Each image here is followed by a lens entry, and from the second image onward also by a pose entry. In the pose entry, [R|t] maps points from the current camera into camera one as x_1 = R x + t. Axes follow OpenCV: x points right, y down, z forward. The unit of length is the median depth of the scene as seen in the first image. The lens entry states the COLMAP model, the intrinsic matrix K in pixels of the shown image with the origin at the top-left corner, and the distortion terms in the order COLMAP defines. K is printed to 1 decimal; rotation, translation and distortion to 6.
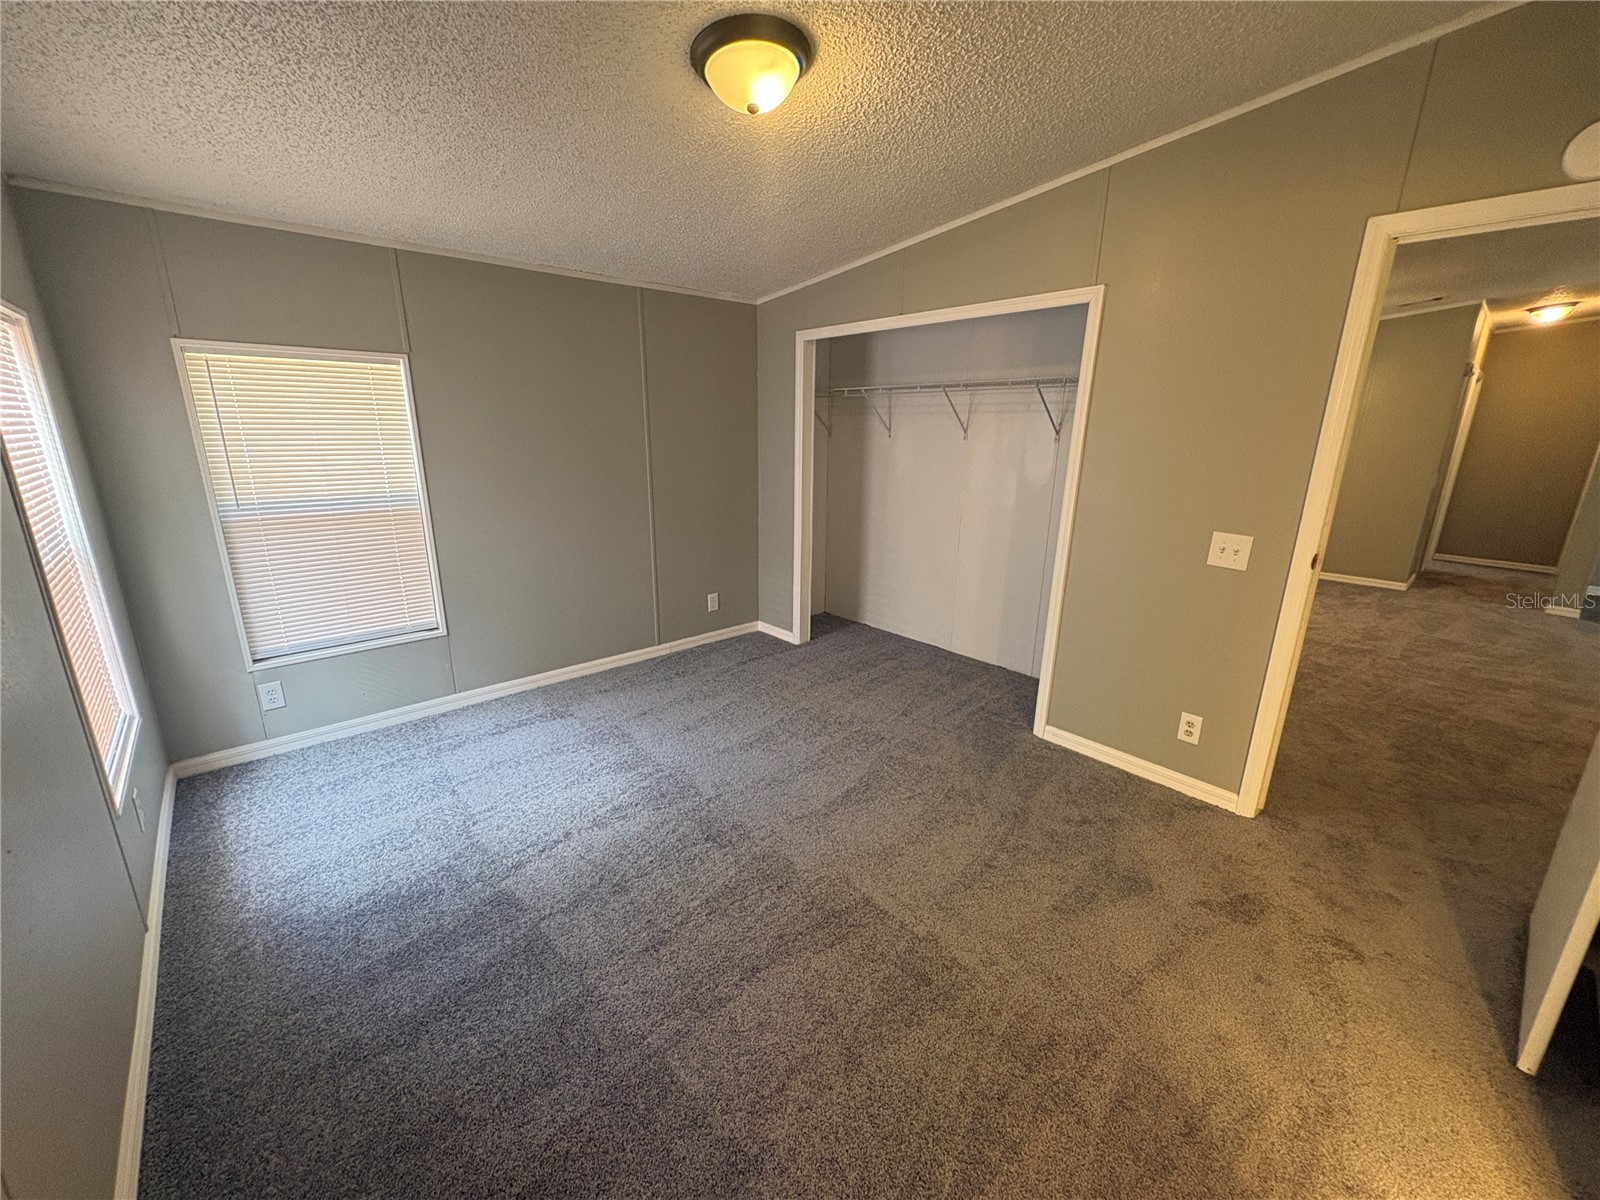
lens RADIAL K [[640.3, 0, 795.2], [0, 640.3, 599.9], [0, 0, 1]] dist [-0.002512, -0.000079]
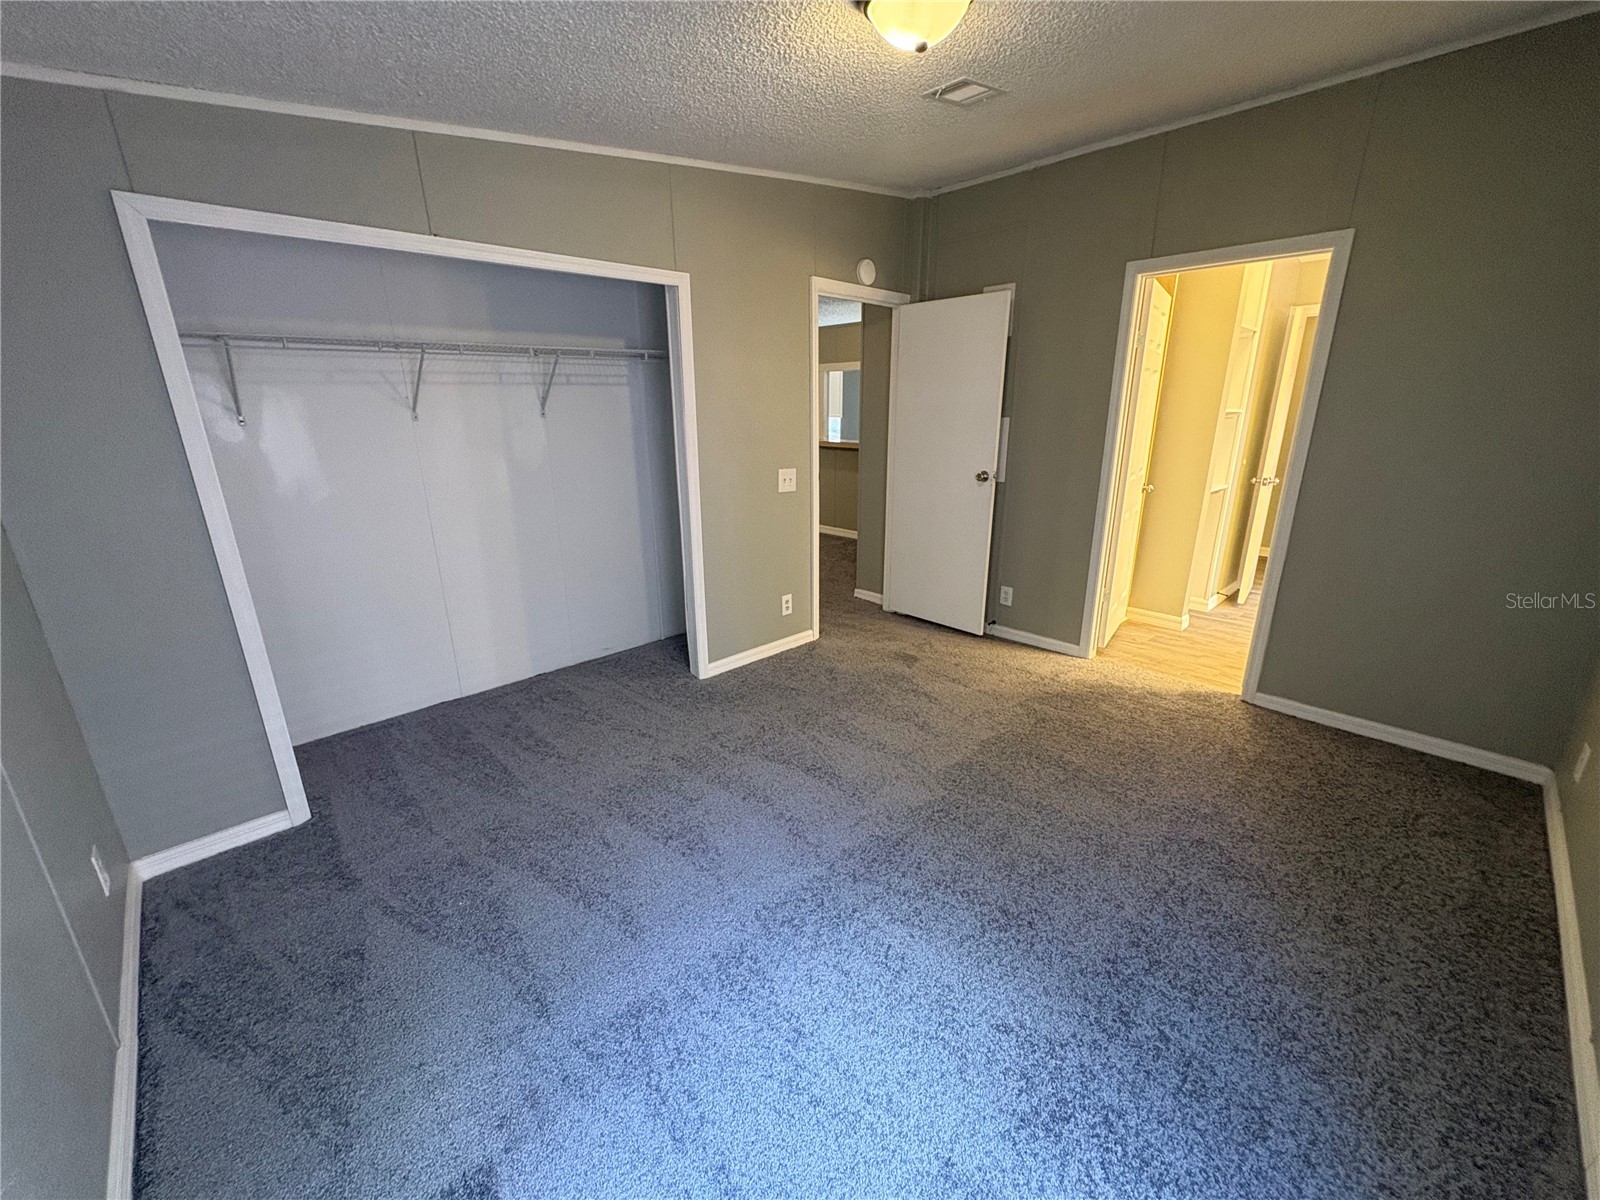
lens RADIAL K [[640.3, 0, 797.3], [0, 640.3, 602.8], [0, 0, 1]] dist [-0.002512, -0.000079]
pose [[-0.046269, -0.296847, 0.953804, -0.695628], [0.275928, 0.913879, 0.297806, -0.207771], [-0.960064, 0.276960, 0.039624, 0.806480]]
